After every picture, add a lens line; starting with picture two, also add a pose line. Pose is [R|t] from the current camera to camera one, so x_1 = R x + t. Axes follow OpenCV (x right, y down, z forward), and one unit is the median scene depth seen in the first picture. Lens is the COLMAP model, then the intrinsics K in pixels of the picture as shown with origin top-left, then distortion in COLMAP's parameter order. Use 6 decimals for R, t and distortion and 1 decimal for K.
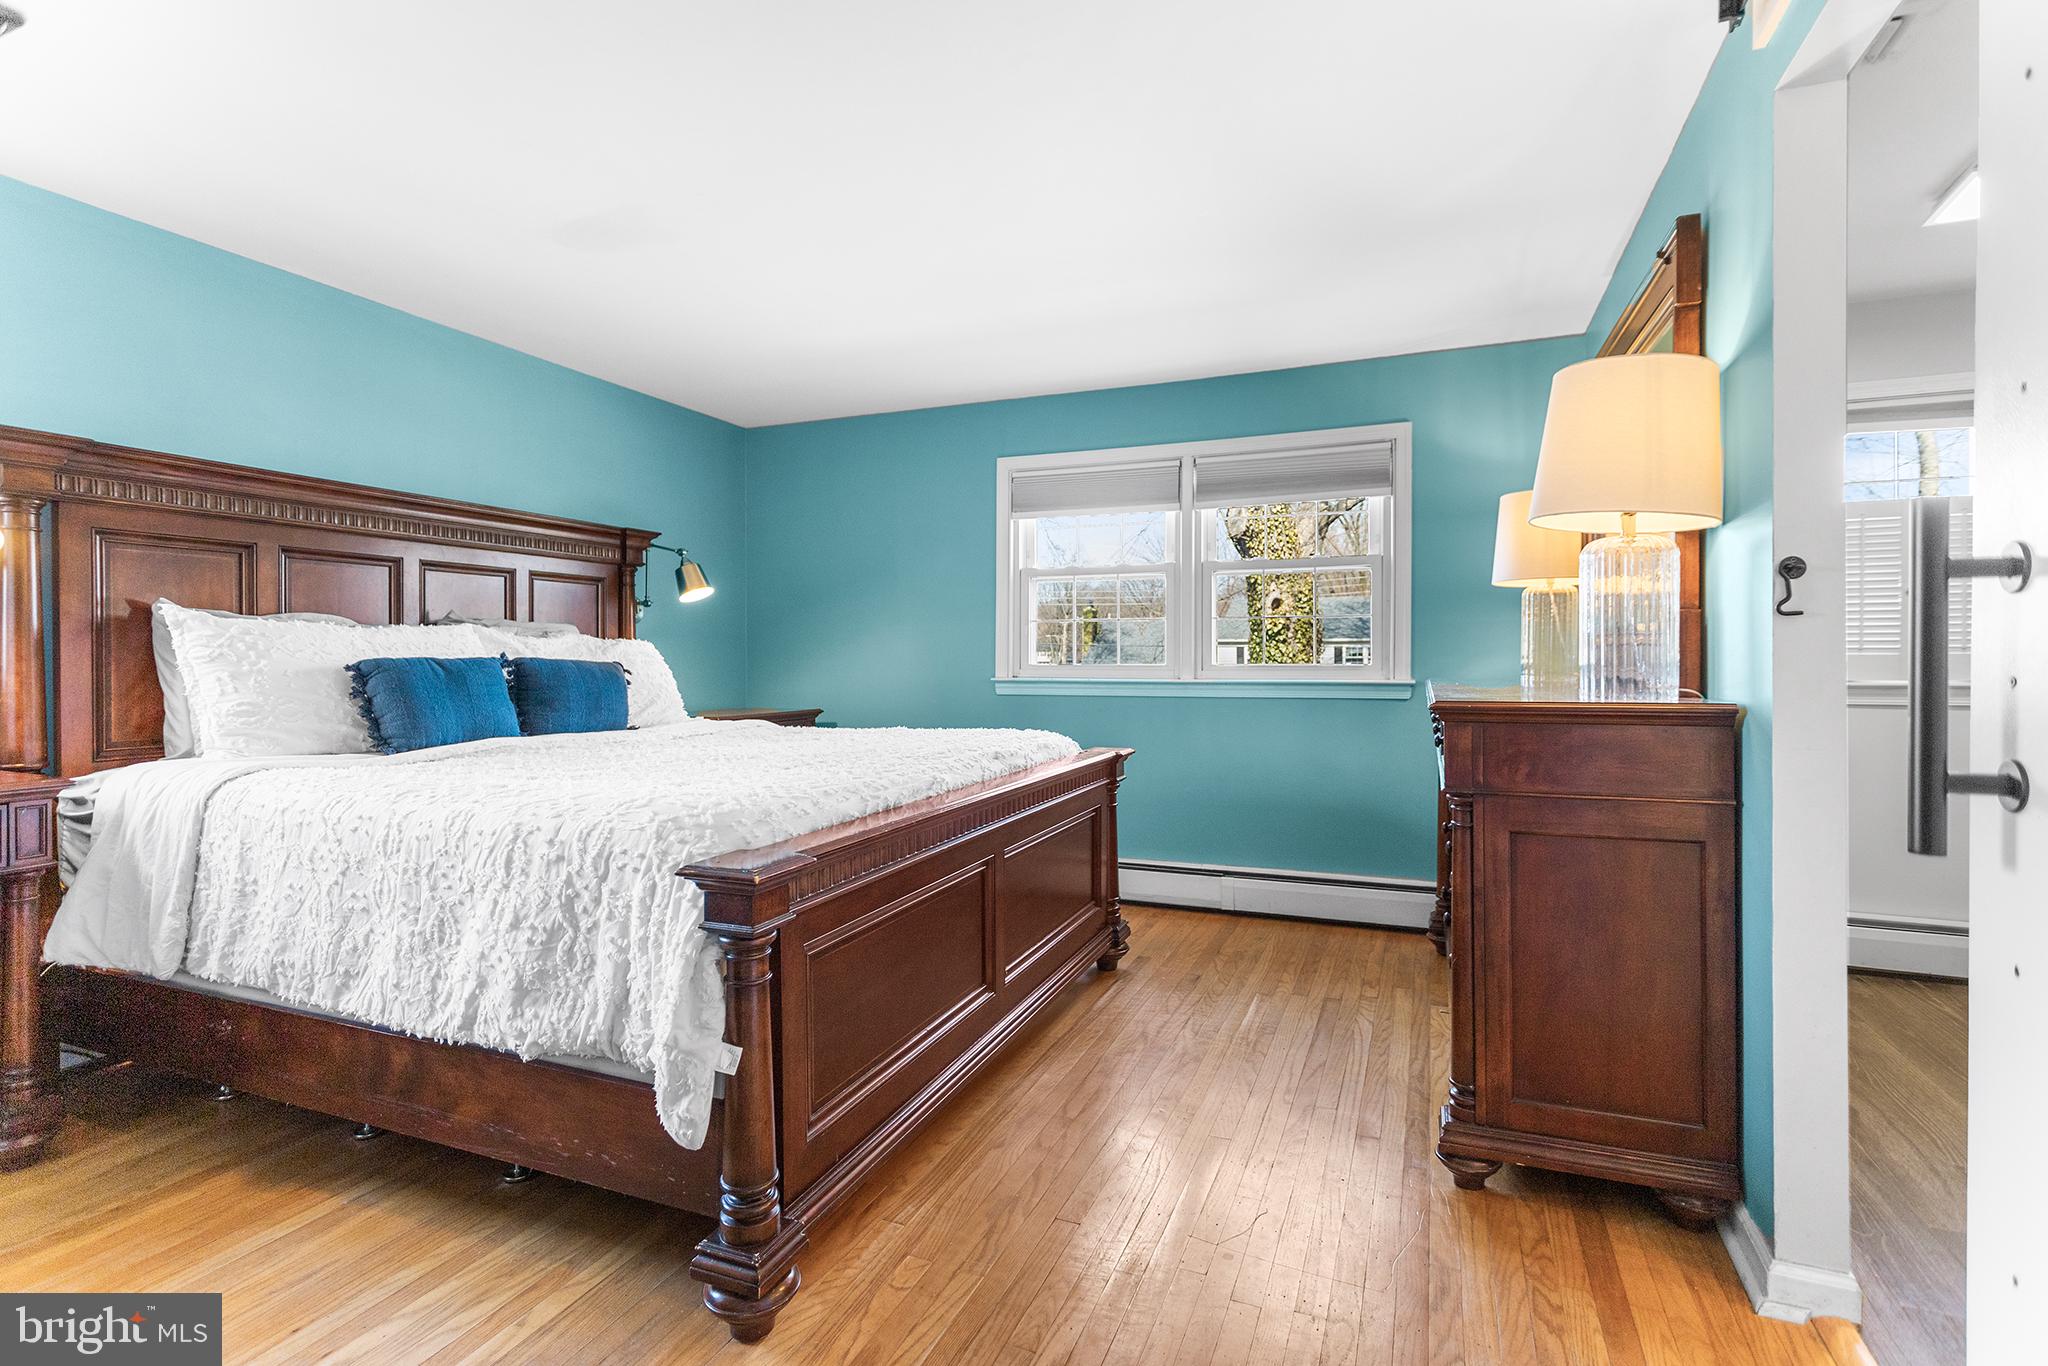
lens RADIAL K [[1019.2, 0, 1003.5], [0, 1019.2, 668.4], [0, 0, 1]] dist [0.001502, -0.001023]
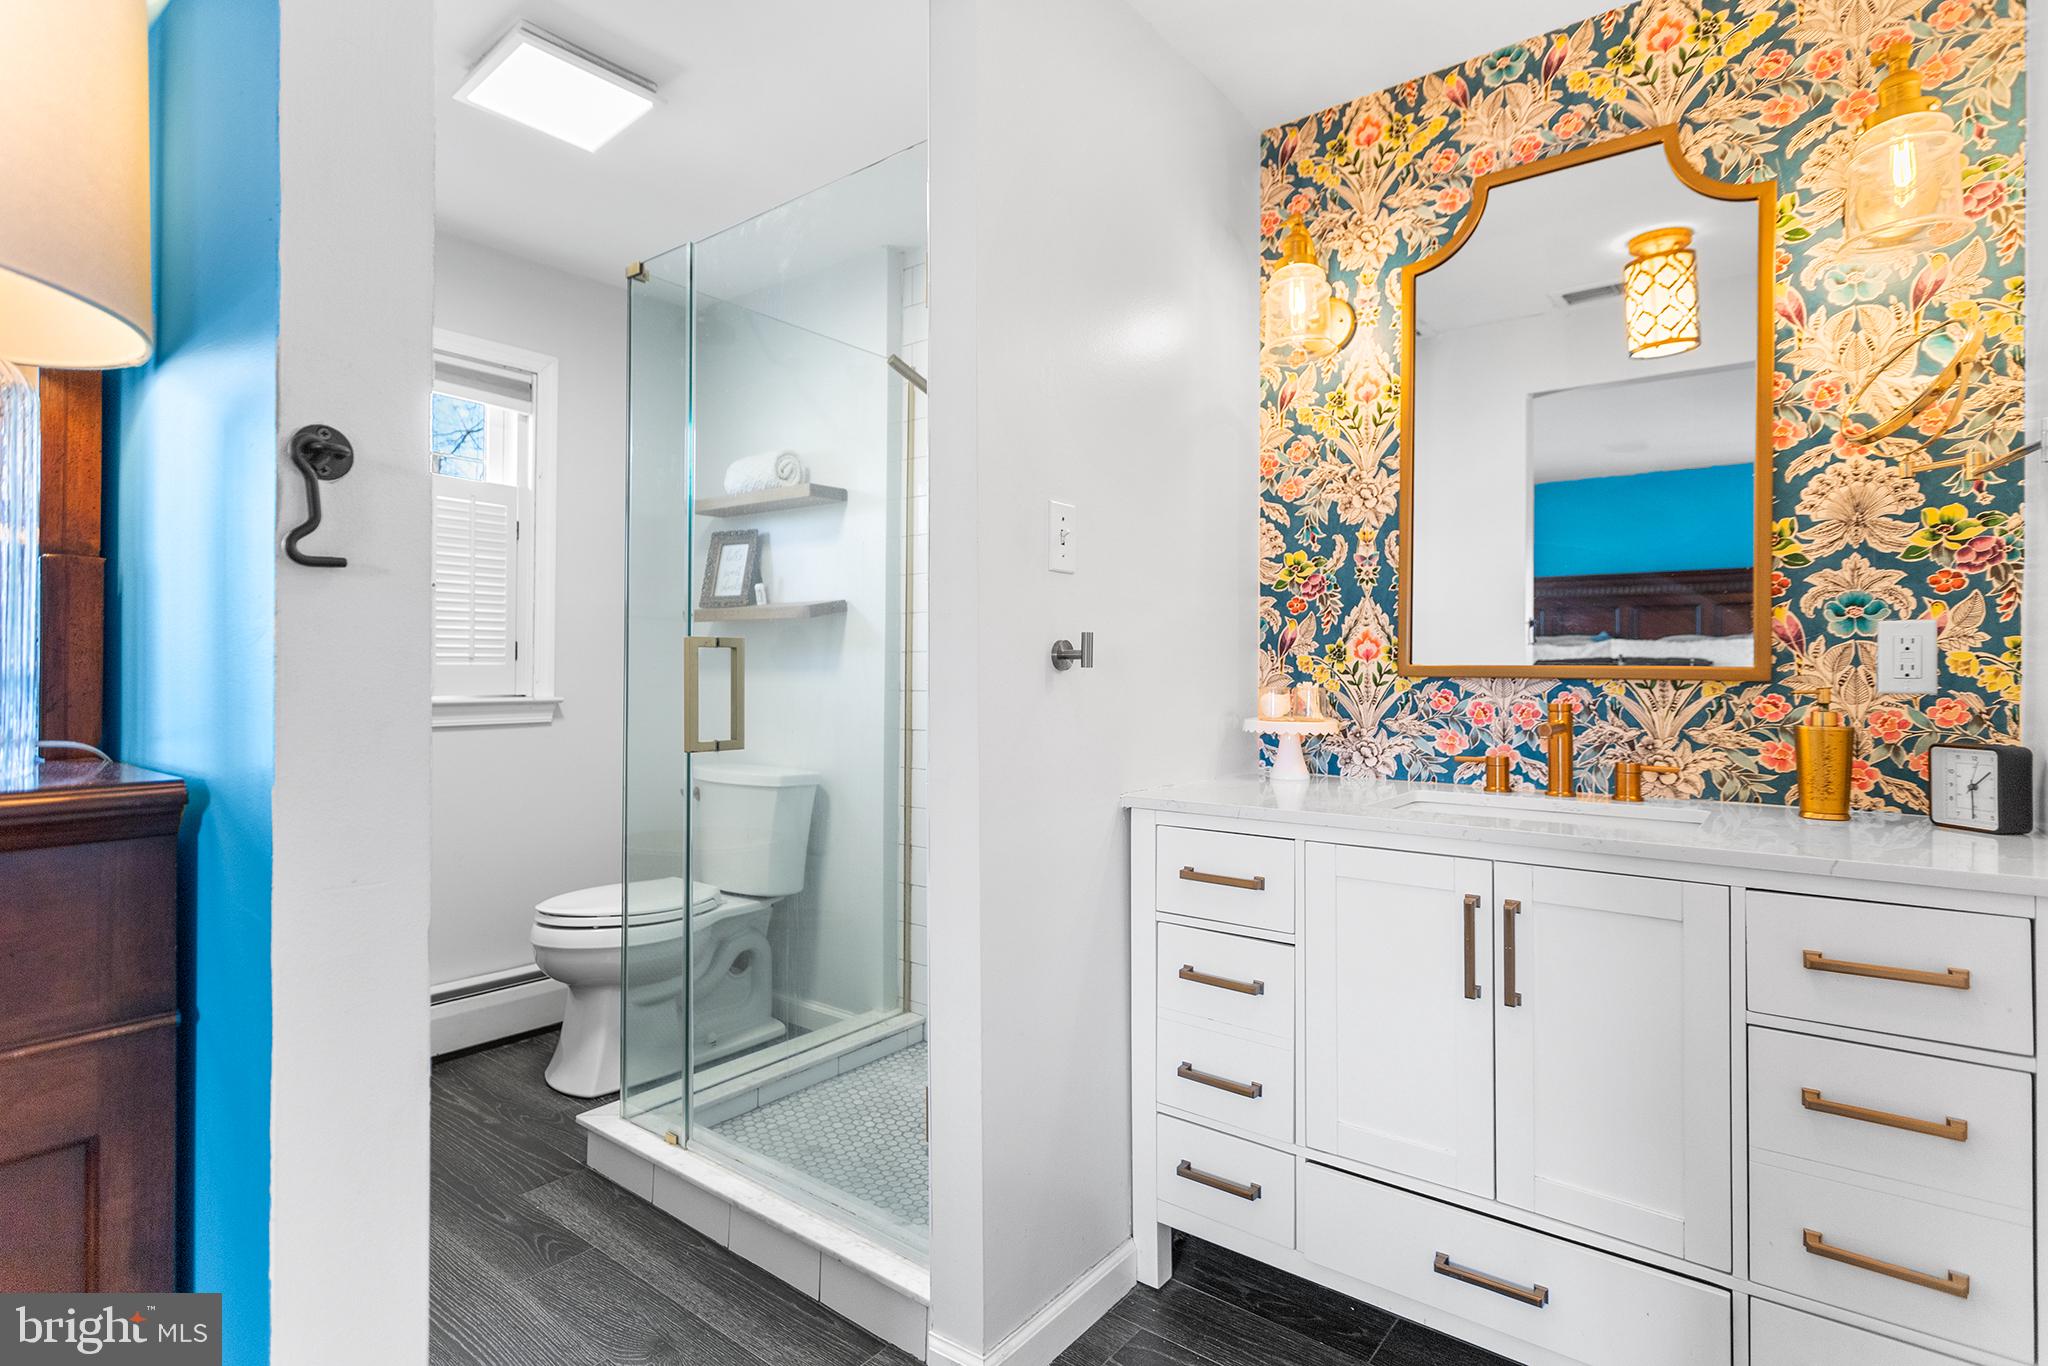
lens RADIAL K [[1019.2, 0, 1007.5], [0, 1019.2, 671.5], [0, 0, 1]] dist [0.001502, -0.001023]
pose [[0.275270, 0.011876, 0.961294, 0.391052], [0.001490, 0.999917, -0.012780, -0.002653], [-0.961366, 0.004950, 0.275229, 0.535338]]
